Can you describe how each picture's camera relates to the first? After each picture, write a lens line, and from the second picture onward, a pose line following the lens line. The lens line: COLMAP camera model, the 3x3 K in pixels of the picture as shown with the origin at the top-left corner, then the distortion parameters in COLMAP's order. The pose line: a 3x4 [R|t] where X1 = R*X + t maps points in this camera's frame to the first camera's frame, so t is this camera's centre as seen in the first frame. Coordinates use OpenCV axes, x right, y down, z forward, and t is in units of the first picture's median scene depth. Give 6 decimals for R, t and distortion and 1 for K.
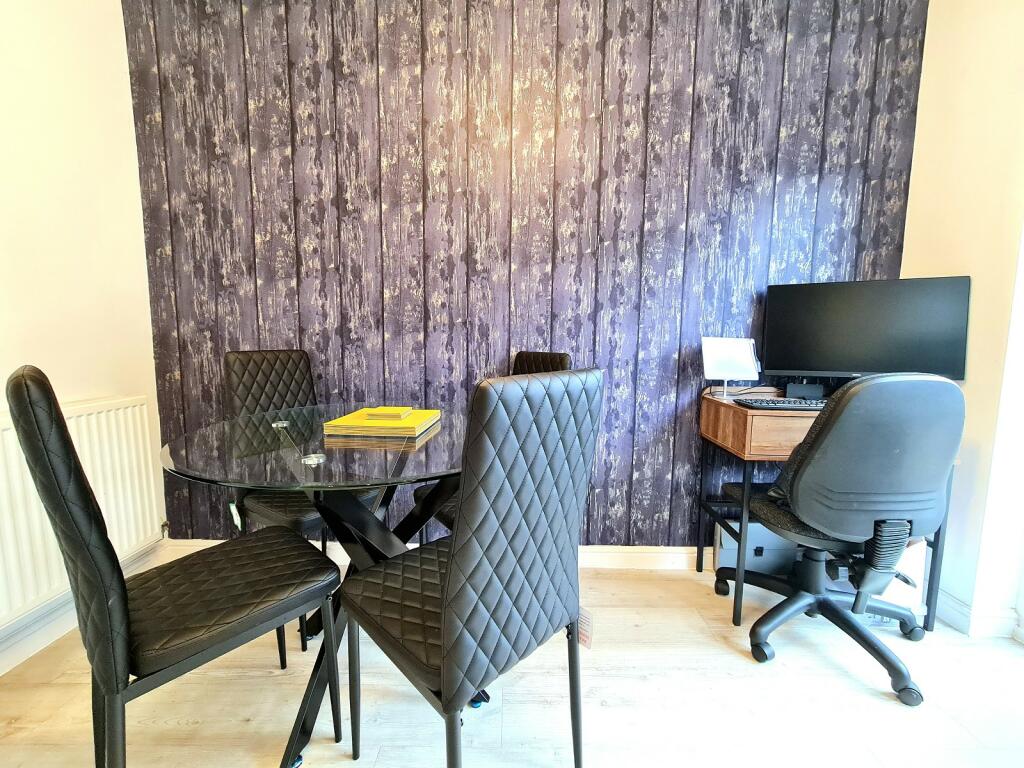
lens RADIAL K [[418.4, 0, 513.1], [0, 418.4, 378.4], [0, 0, 1]] dist [-0.008038, 0.001616]
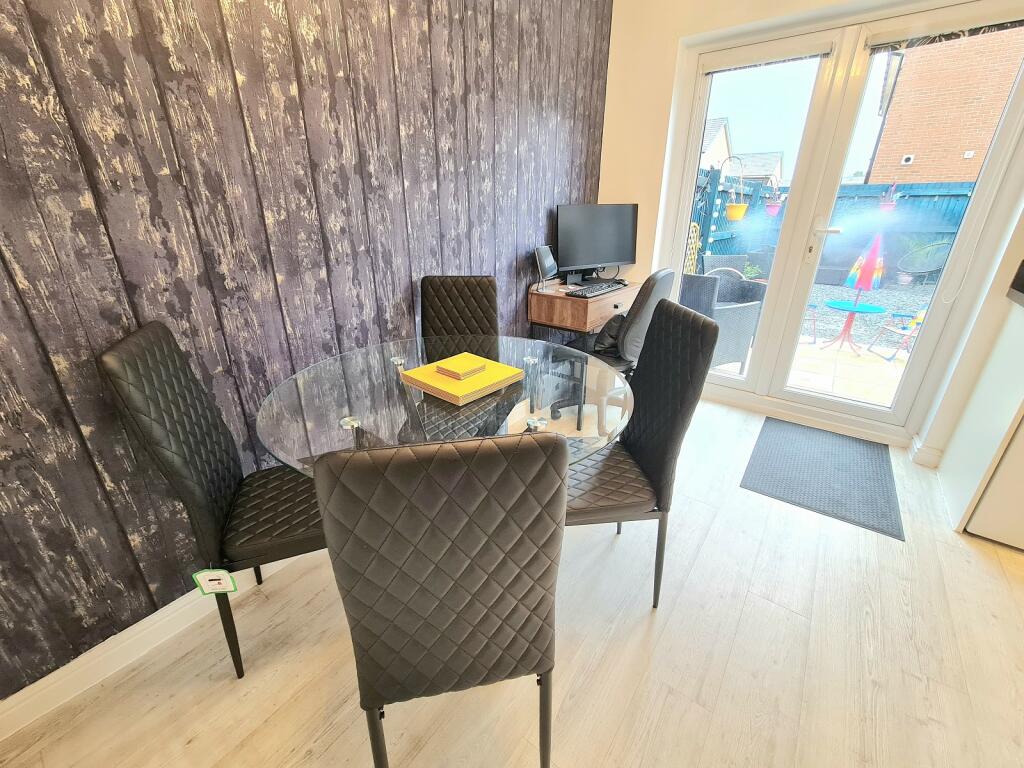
lens RADIAL K [[418.4, 0, 520.7], [0, 418.4, 377.6], [0, 0, 1]] dist [-0.008038, 0.001616]
pose [[0.595487, -0.308352, 0.741832, -0.659543], [0.085114, 0.942424, 0.323407, -0.139699], [-0.798844, -0.129445, 0.587446, 0.205664]]
